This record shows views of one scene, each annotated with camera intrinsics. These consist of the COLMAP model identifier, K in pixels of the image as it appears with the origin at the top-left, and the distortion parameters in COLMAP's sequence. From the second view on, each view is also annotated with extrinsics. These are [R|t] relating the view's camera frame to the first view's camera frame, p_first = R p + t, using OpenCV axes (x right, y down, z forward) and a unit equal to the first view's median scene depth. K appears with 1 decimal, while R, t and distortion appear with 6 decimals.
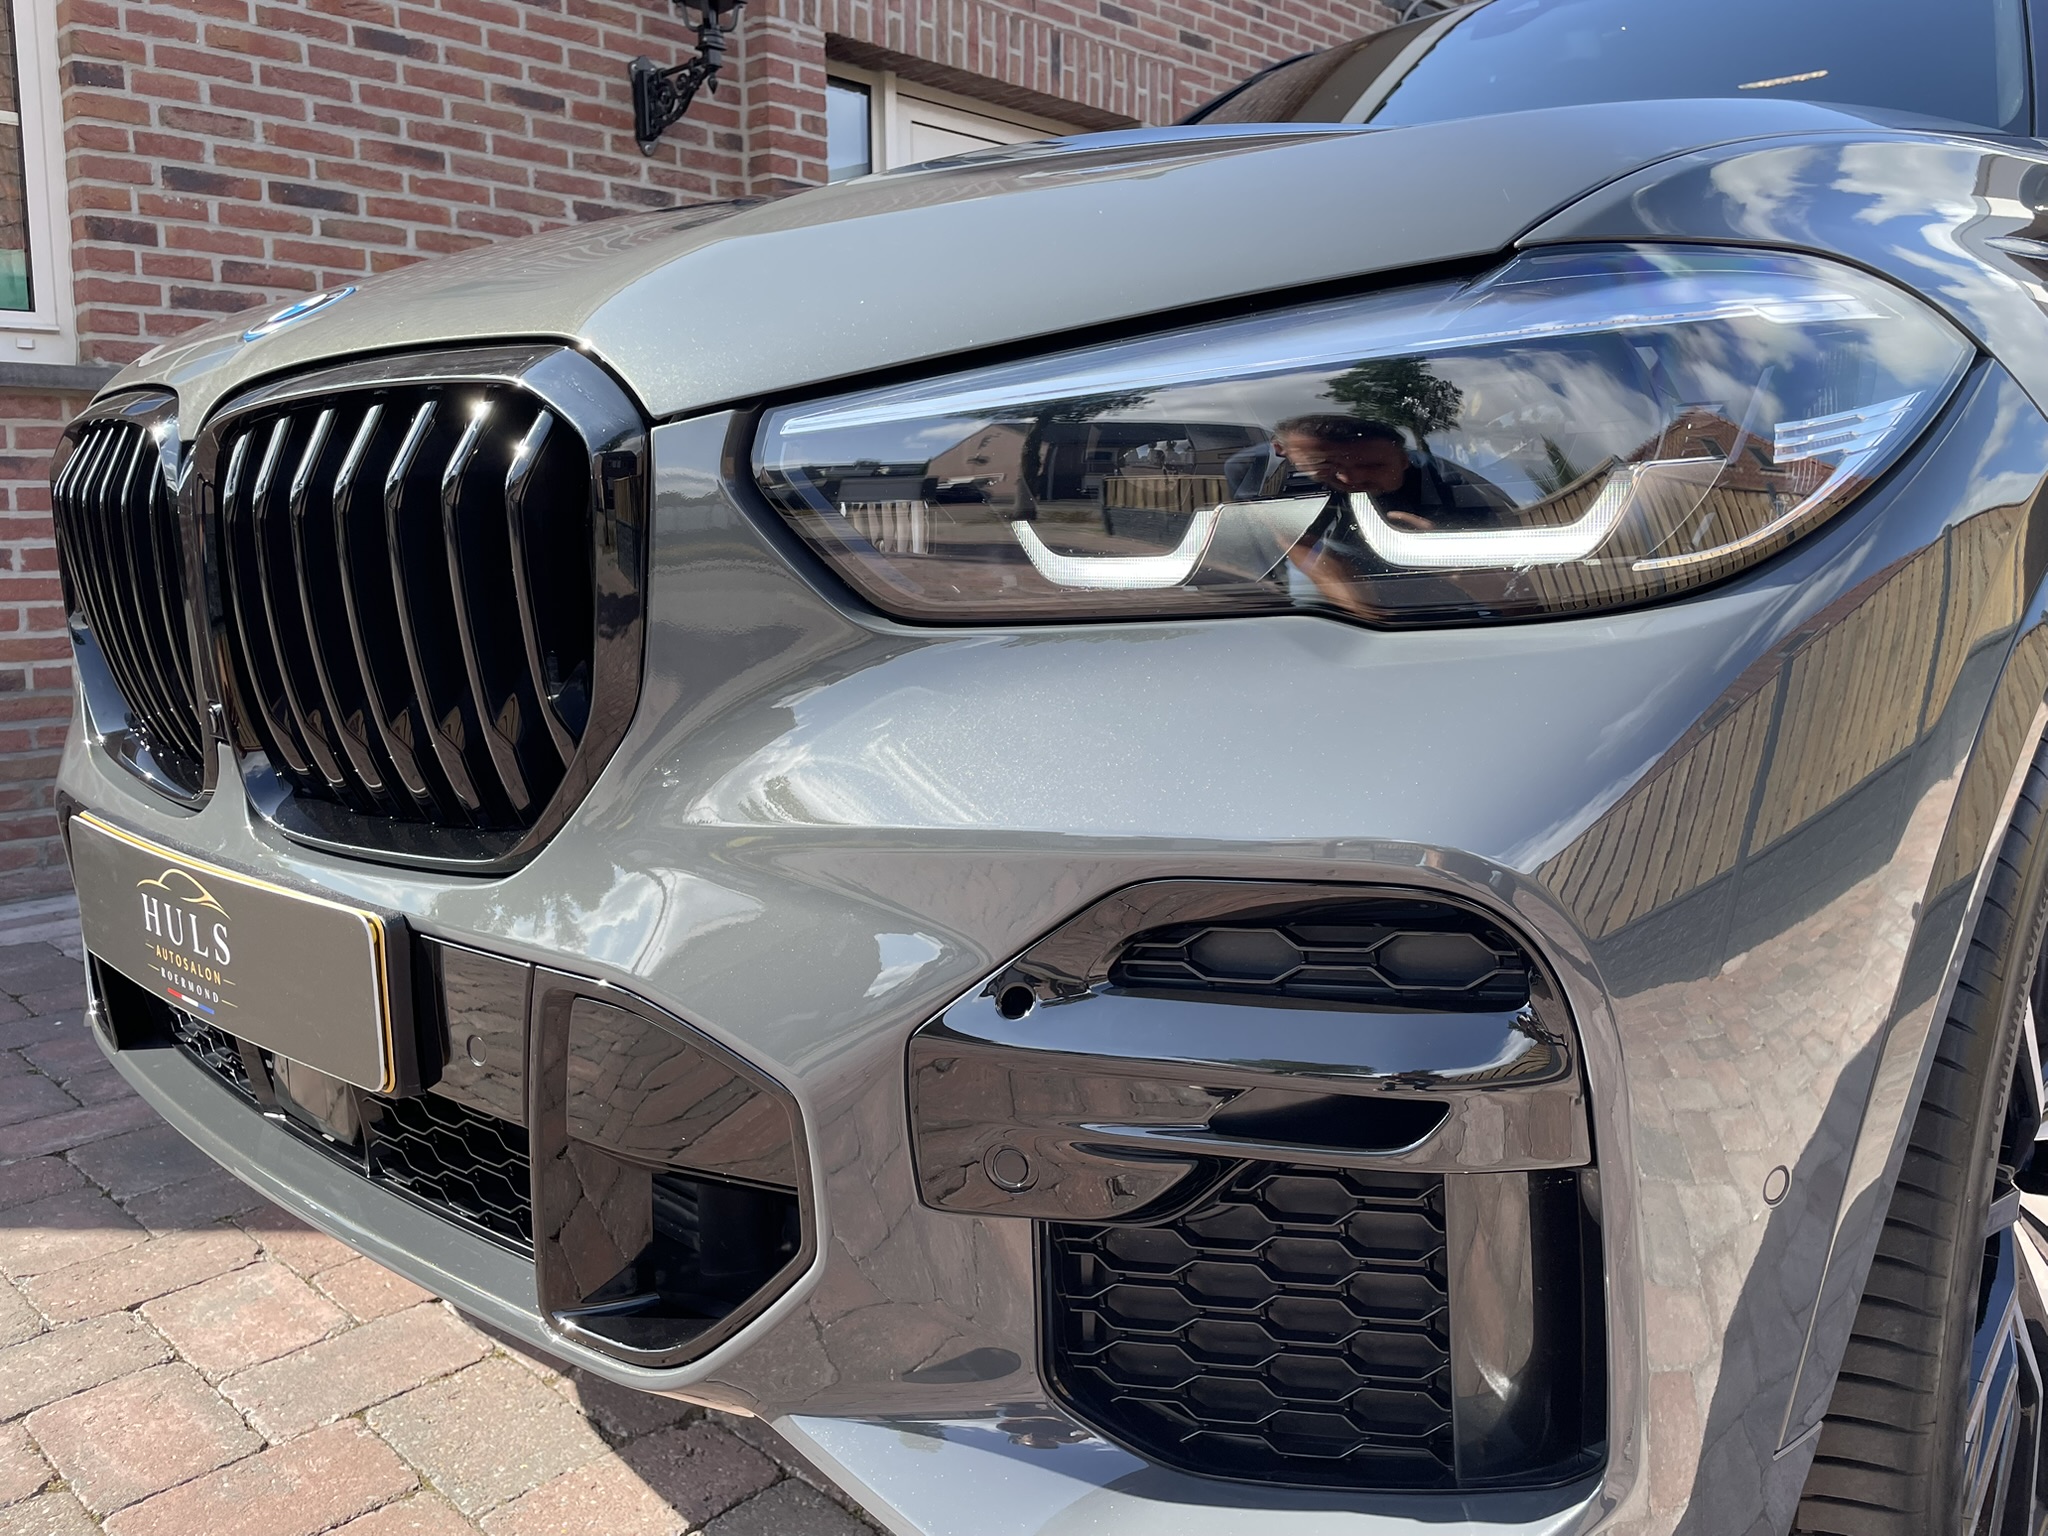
lens RADIAL K [[1565.6, 0, 1016.4], [0, 1565.6, 752.4], [0, 0, 1]] dist [0.088779, -0.121164]
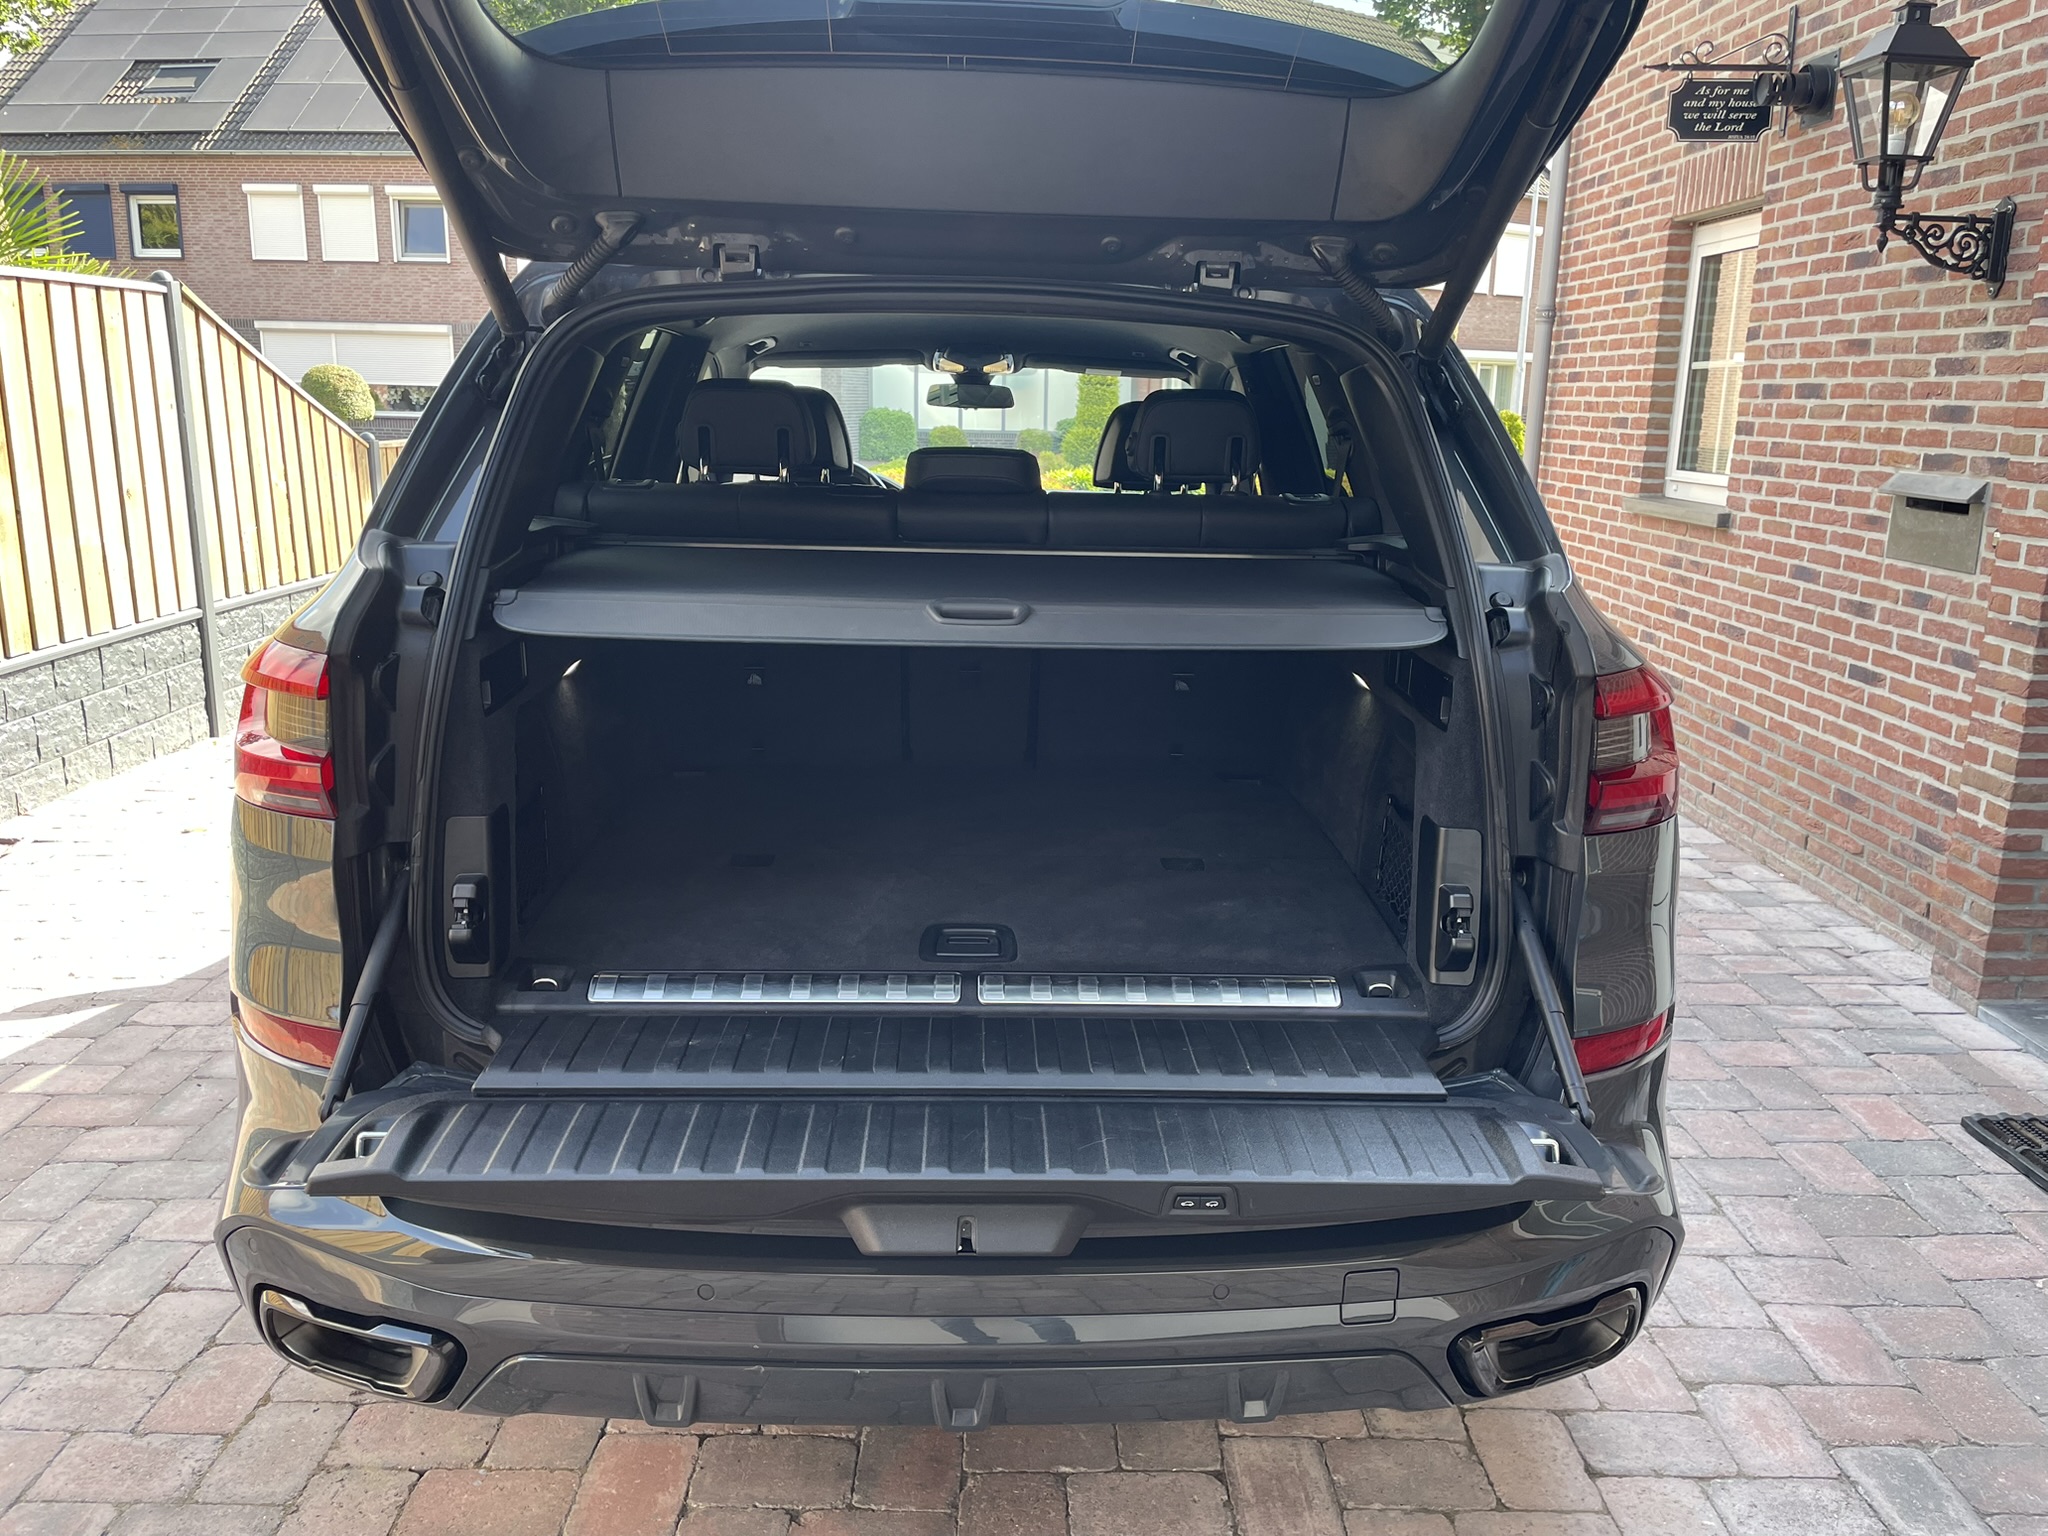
lens RADIAL K [[1565.6, 0, 1033.3], [0, 1565.6, 752.1], [0, 0, 1]] dist [0.088779, -0.121164]
pose [[-0.713433, 0.143777, -0.685814, 1.015142], [-0.121380, 0.938571, 0.323035, -0.418344], [0.690130, 0.313708, -0.652156, 1.527179]]
